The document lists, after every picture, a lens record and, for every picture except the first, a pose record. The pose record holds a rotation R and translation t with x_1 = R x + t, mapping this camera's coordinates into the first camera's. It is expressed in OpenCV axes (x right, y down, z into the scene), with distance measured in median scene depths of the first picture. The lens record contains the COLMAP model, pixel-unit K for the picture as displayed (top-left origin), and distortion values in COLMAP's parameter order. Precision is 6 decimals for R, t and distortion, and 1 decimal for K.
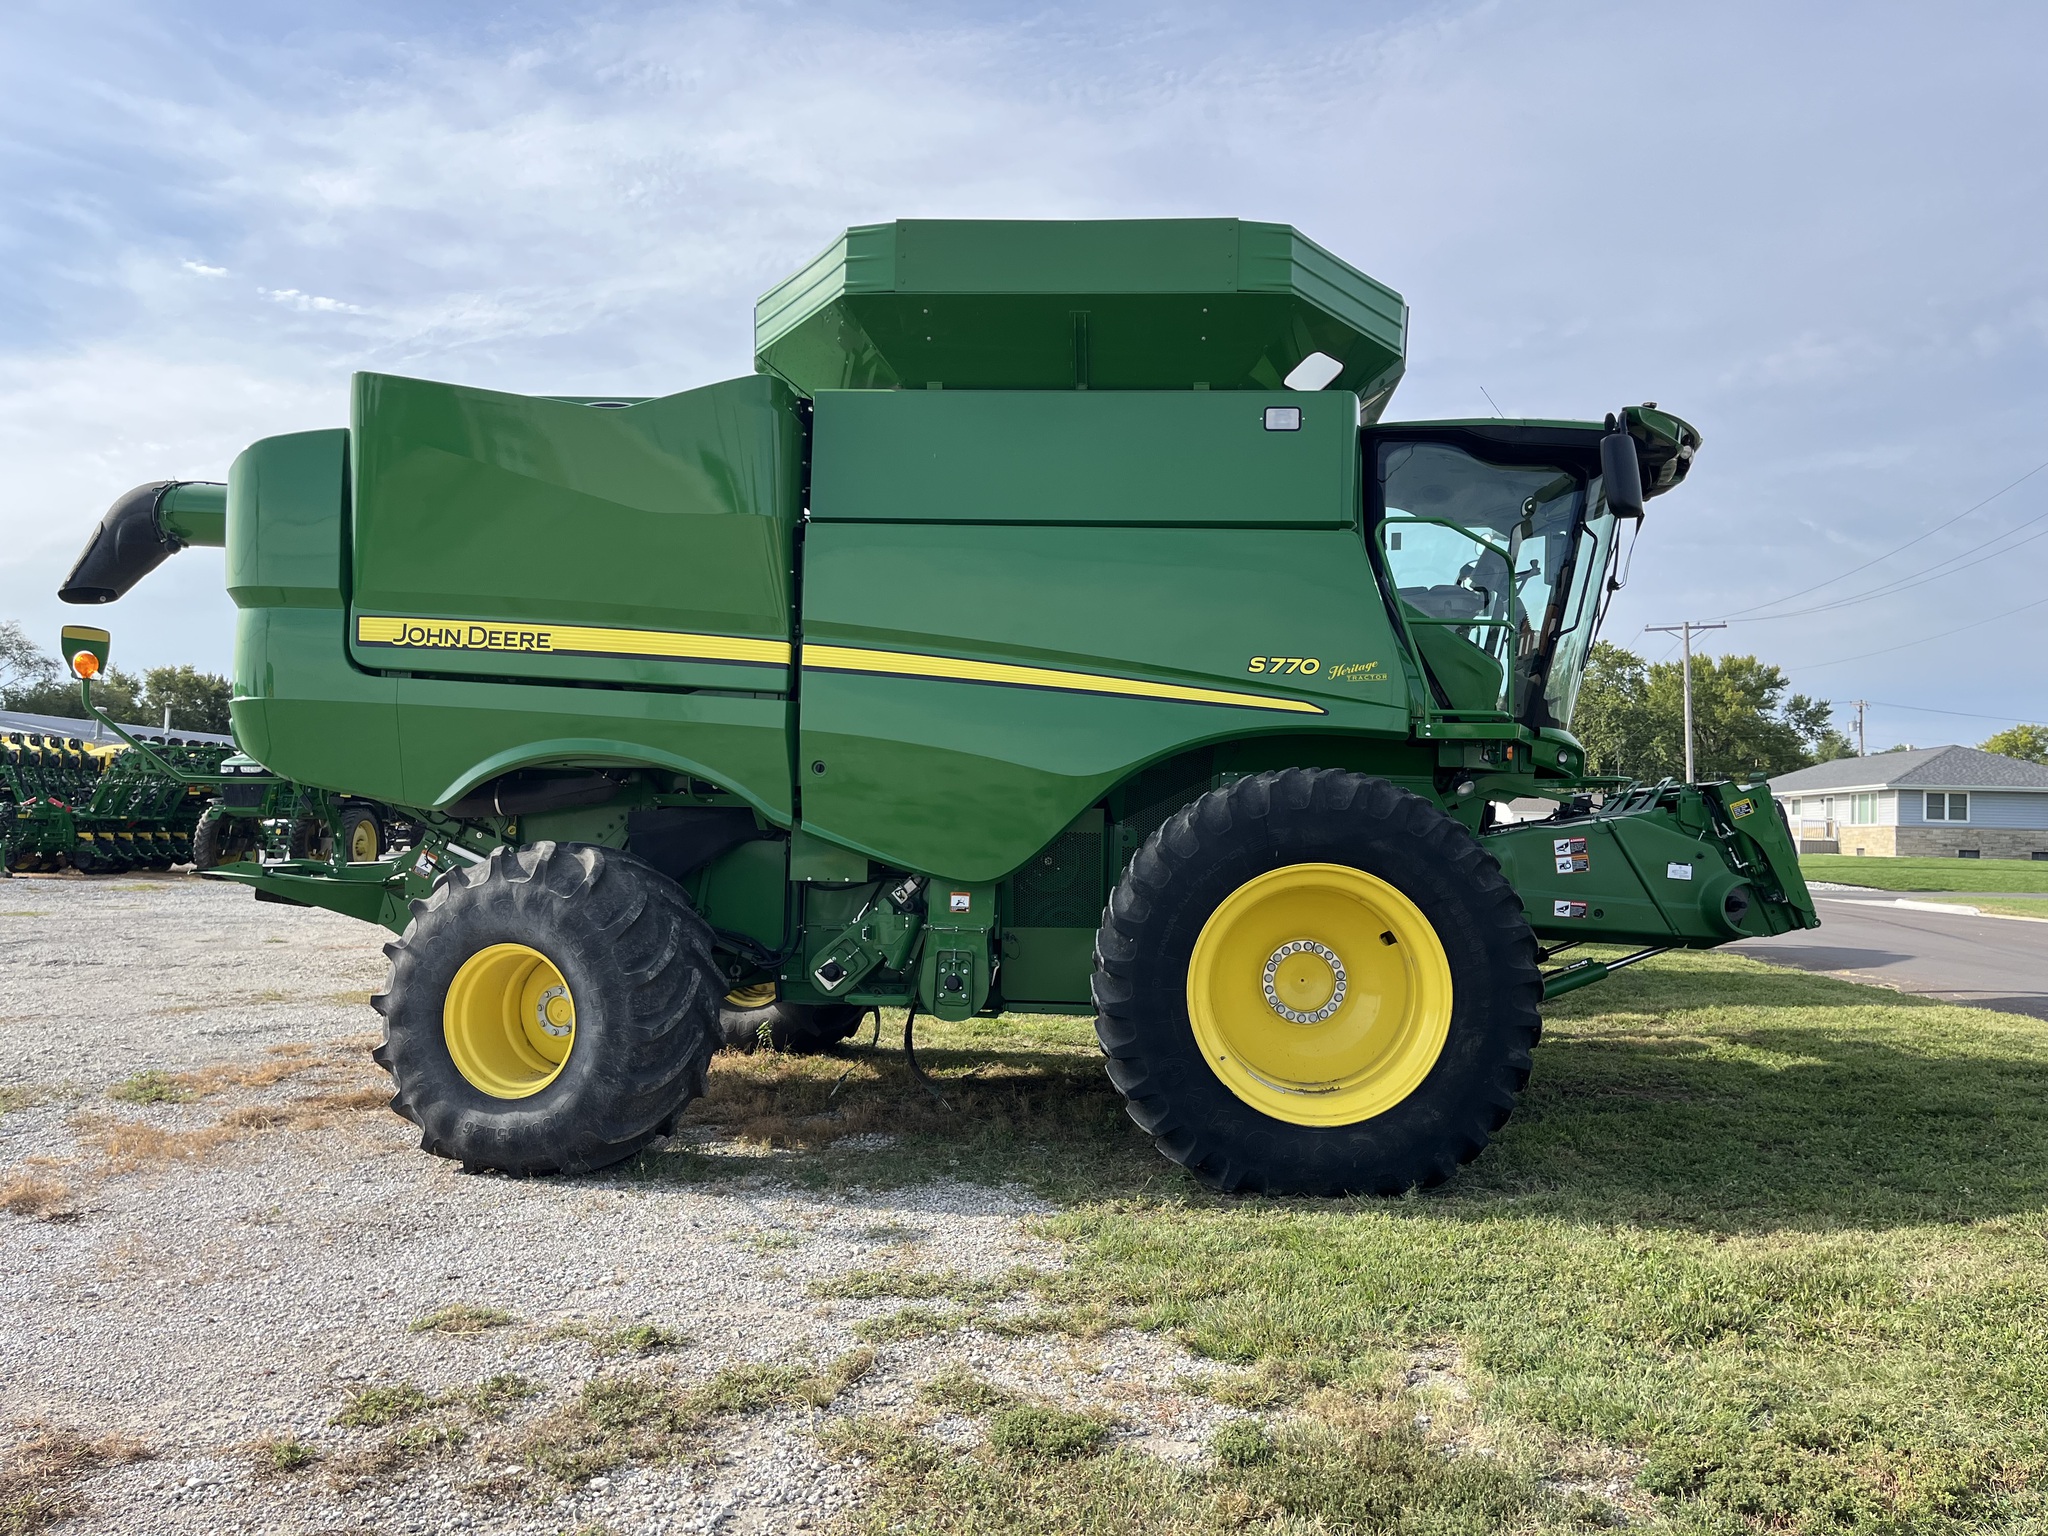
lens RADIAL K [[1580.3, 0, 1039.8], [0, 1580.3, 758.2], [0, 0, 1]] dist [0.040810, -0.025011]
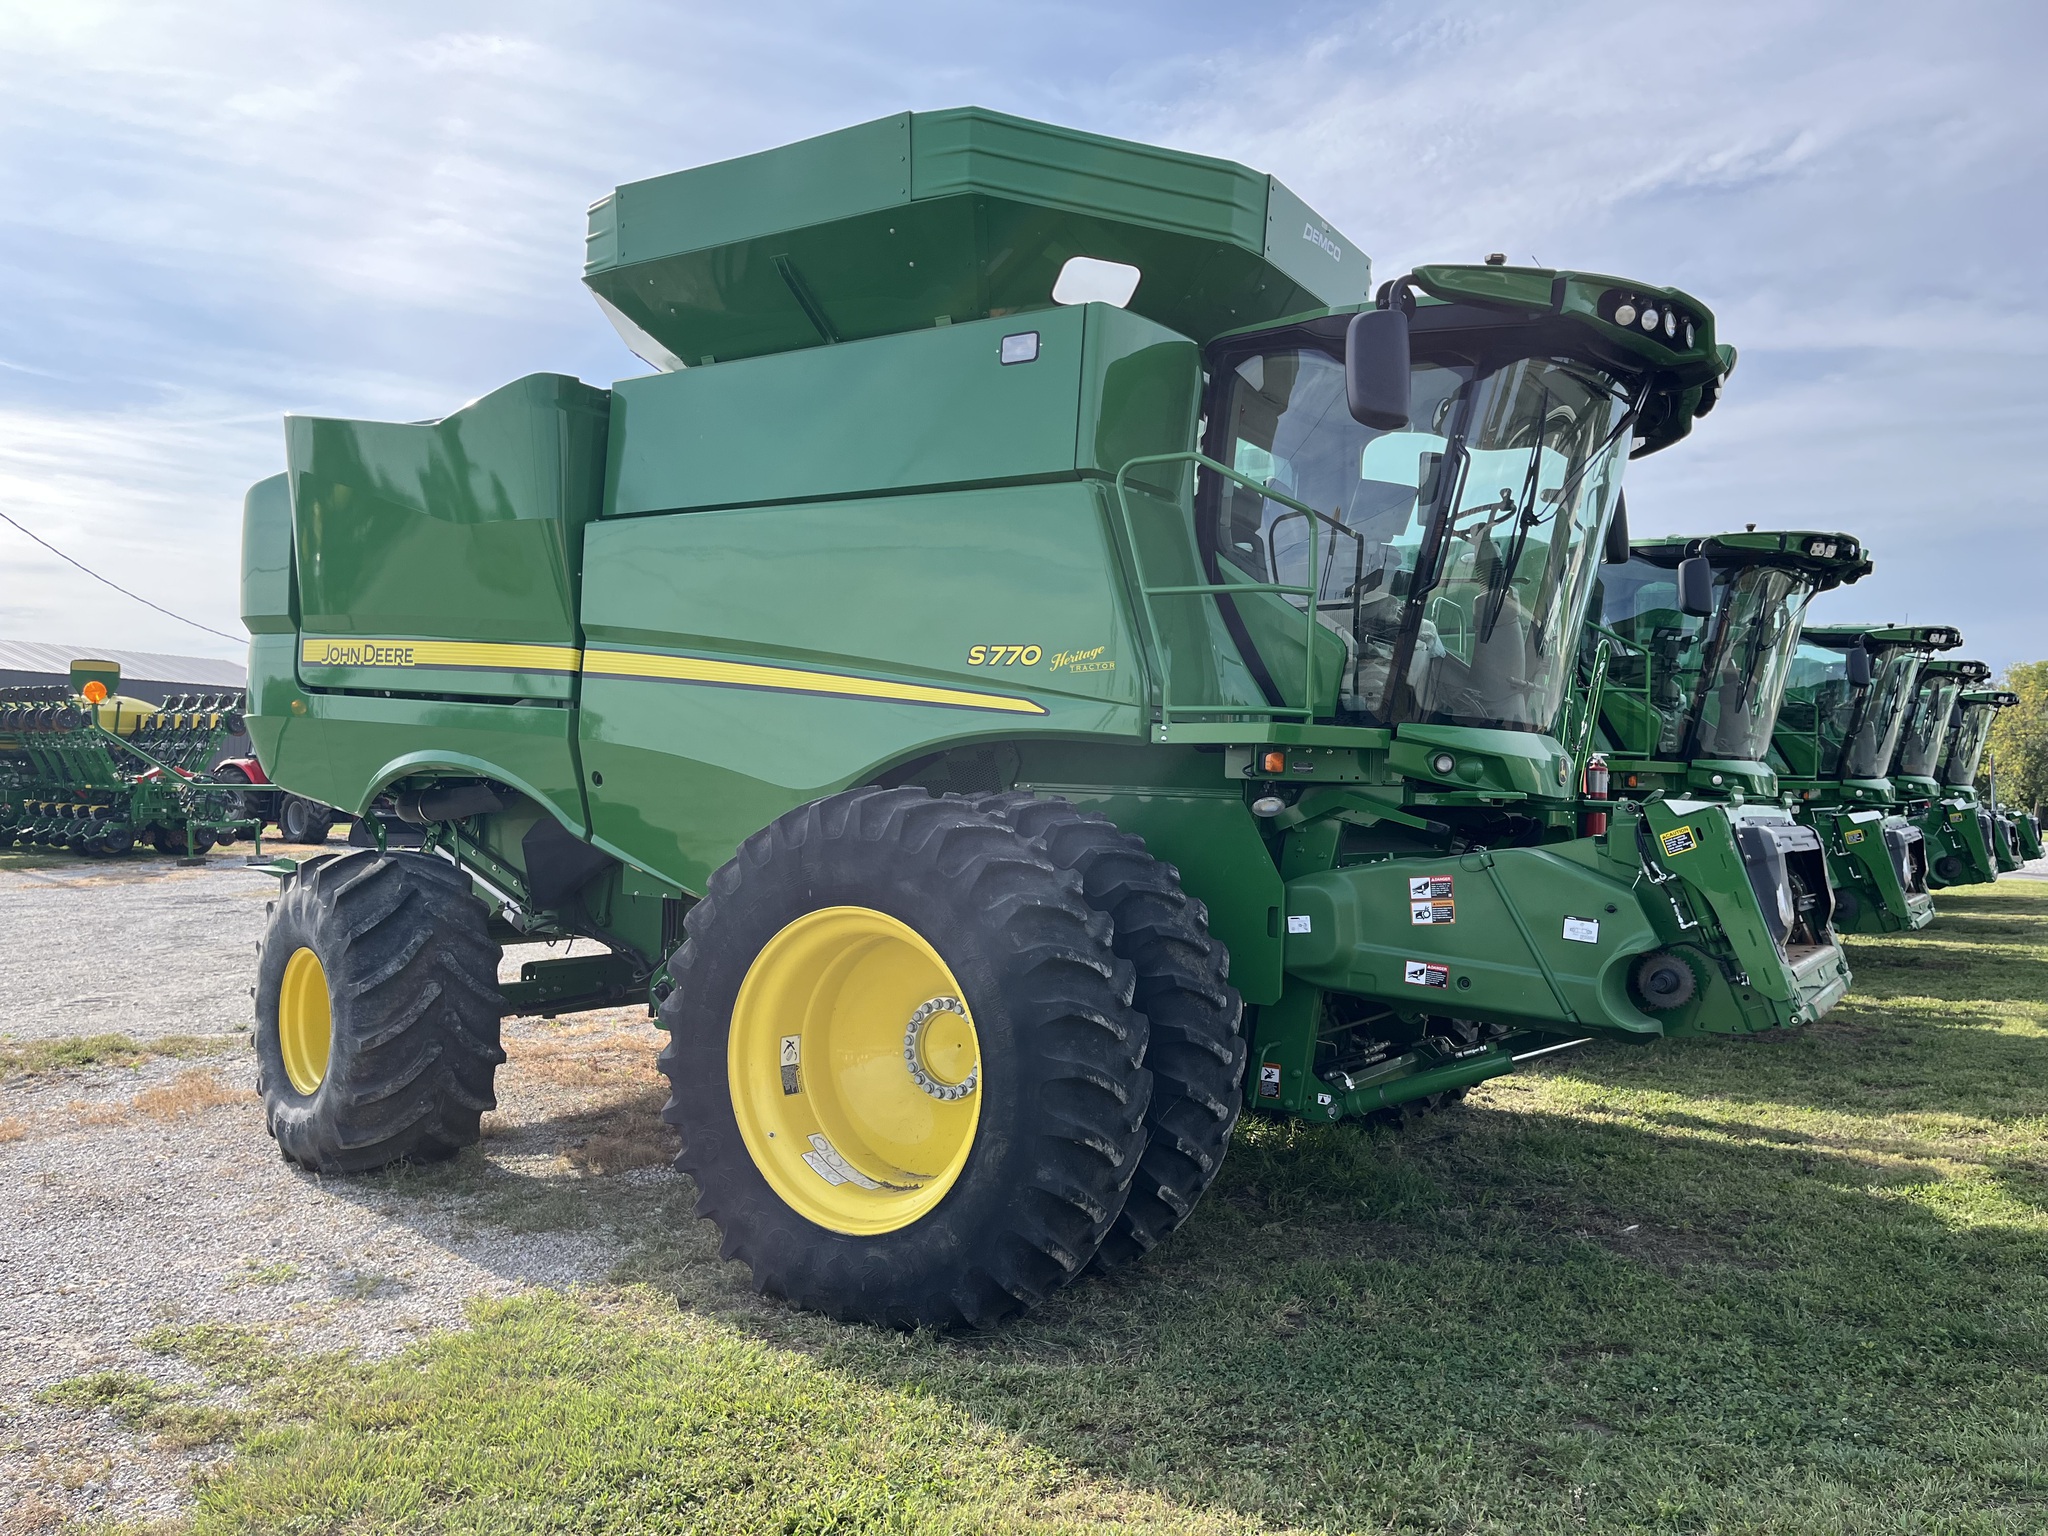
lens RADIAL K [[1580.3, 0, 1016.2], [0, 1580.3, 772.4], [0, 0, 1]] dist [0.040810, -0.025011]
pose [[0.868298, 0.000571, -0.496042, 0.549140], [0.012225, 0.999671, 0.022550, -0.016181], [0.495891, -0.025644, 0.868006, 0.291539]]
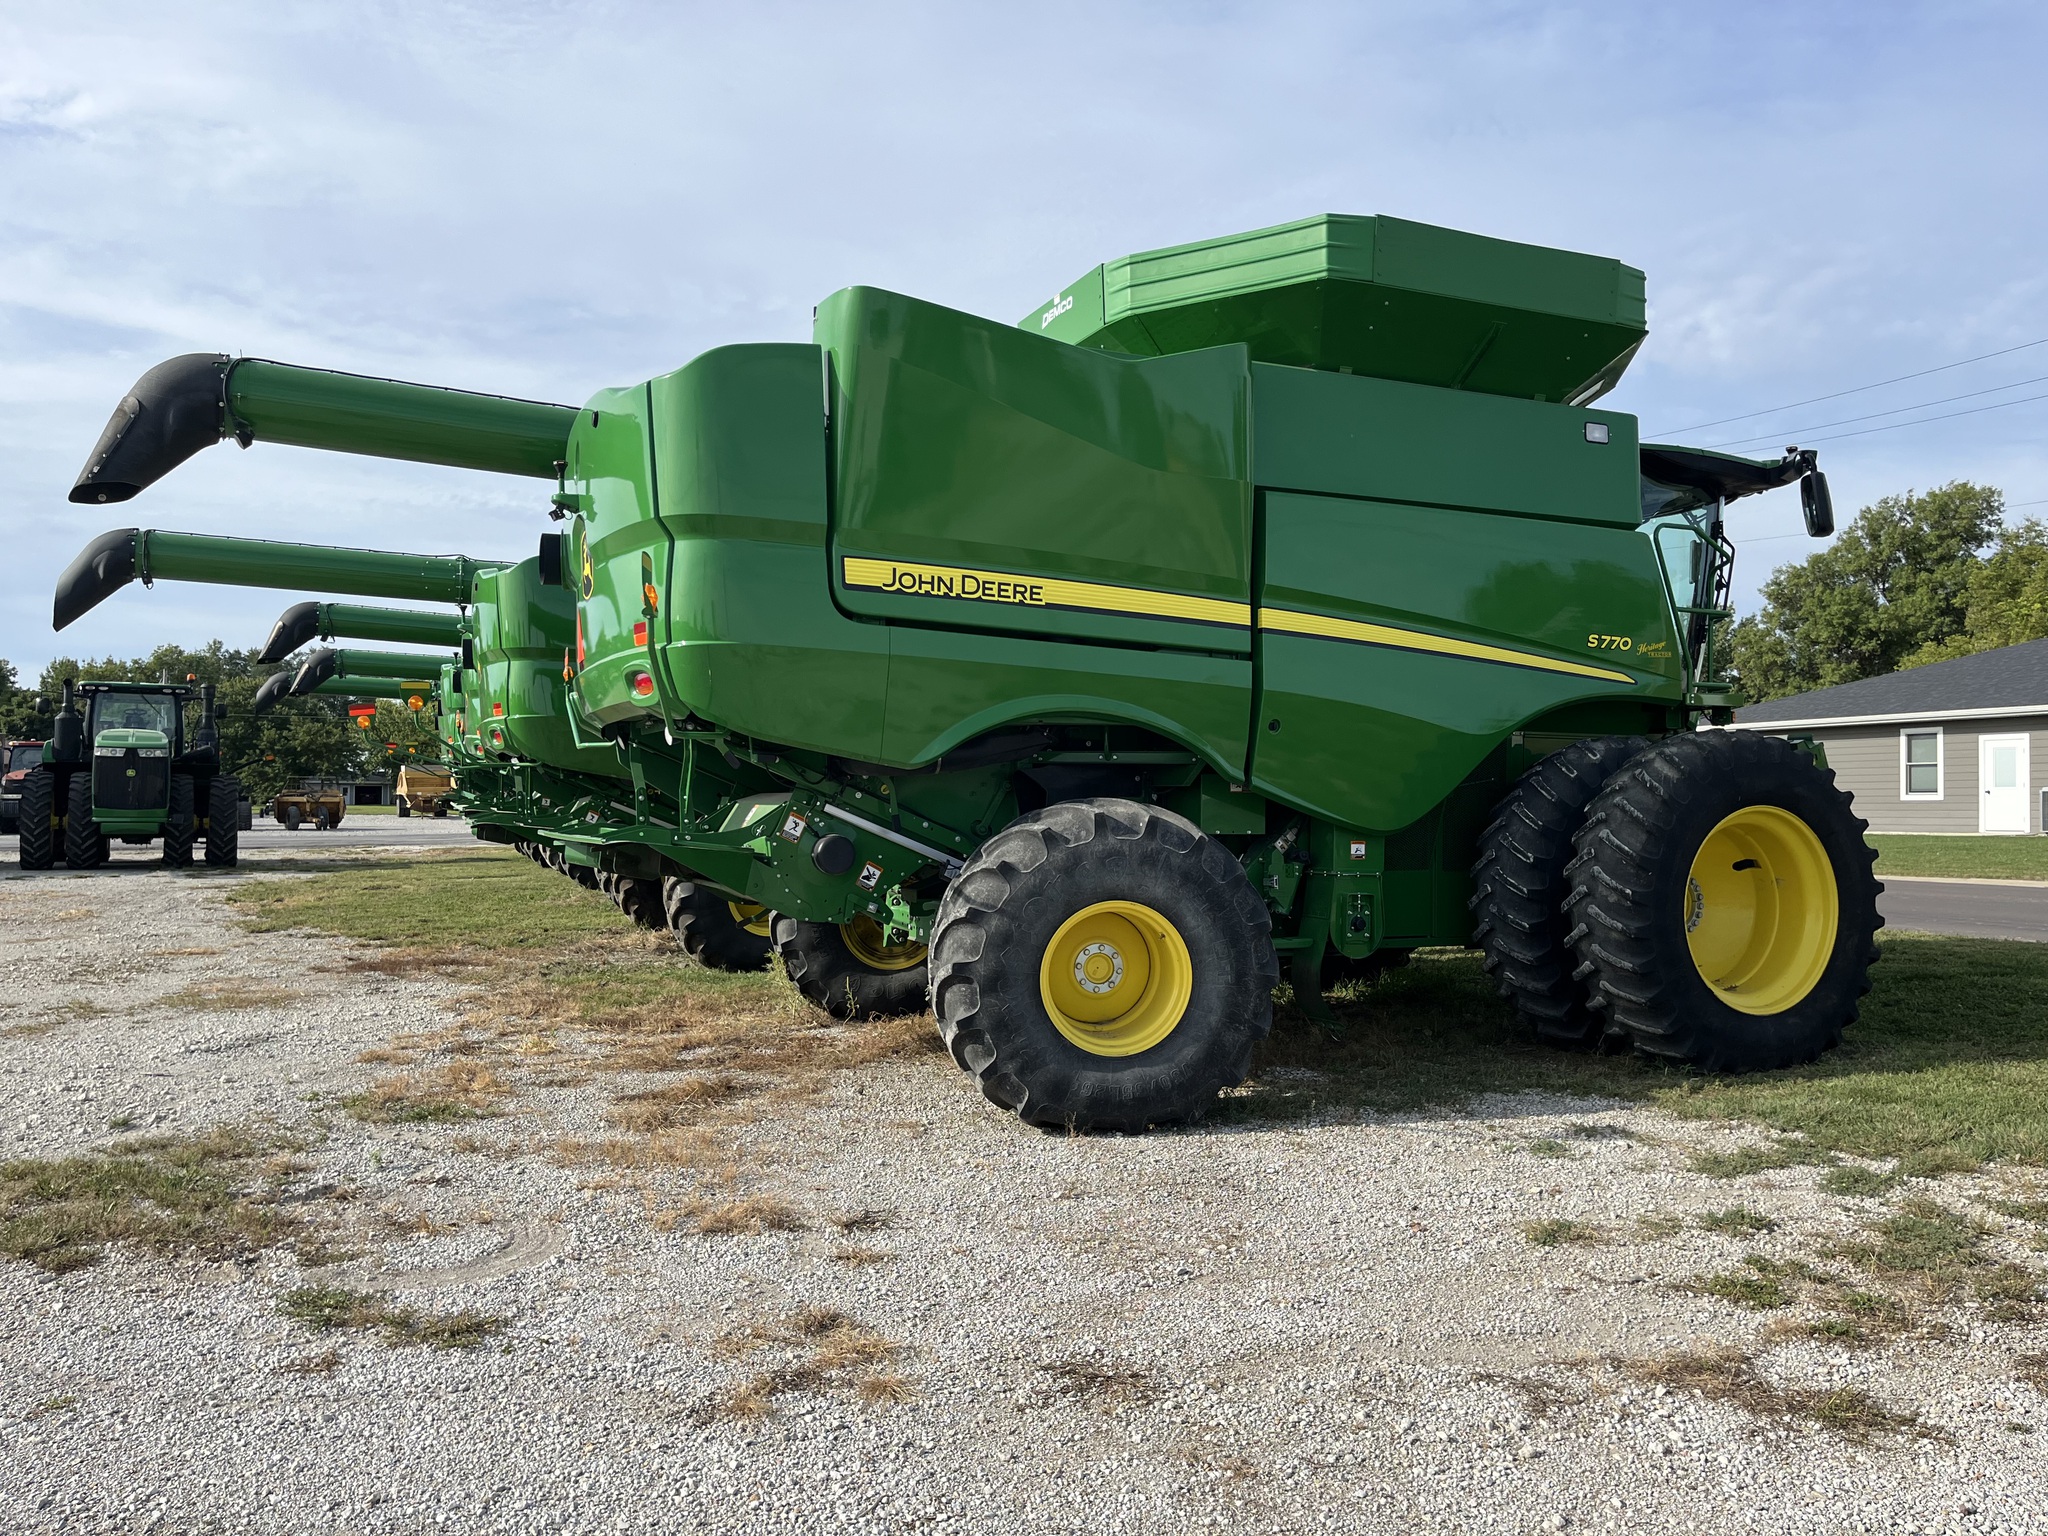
lens RADIAL K [[1580.3, 0, 1030.2], [0, 1580.3, 772.8], [0, 0, 1]] dist [0.040810, -0.025011]
pose [[0.887071, -0.007042, 0.461579, -0.763497], [-0.008007, 0.999498, 0.030637, 0.006311], [-0.461563, -0.030873, 0.886570, 0.138842]]
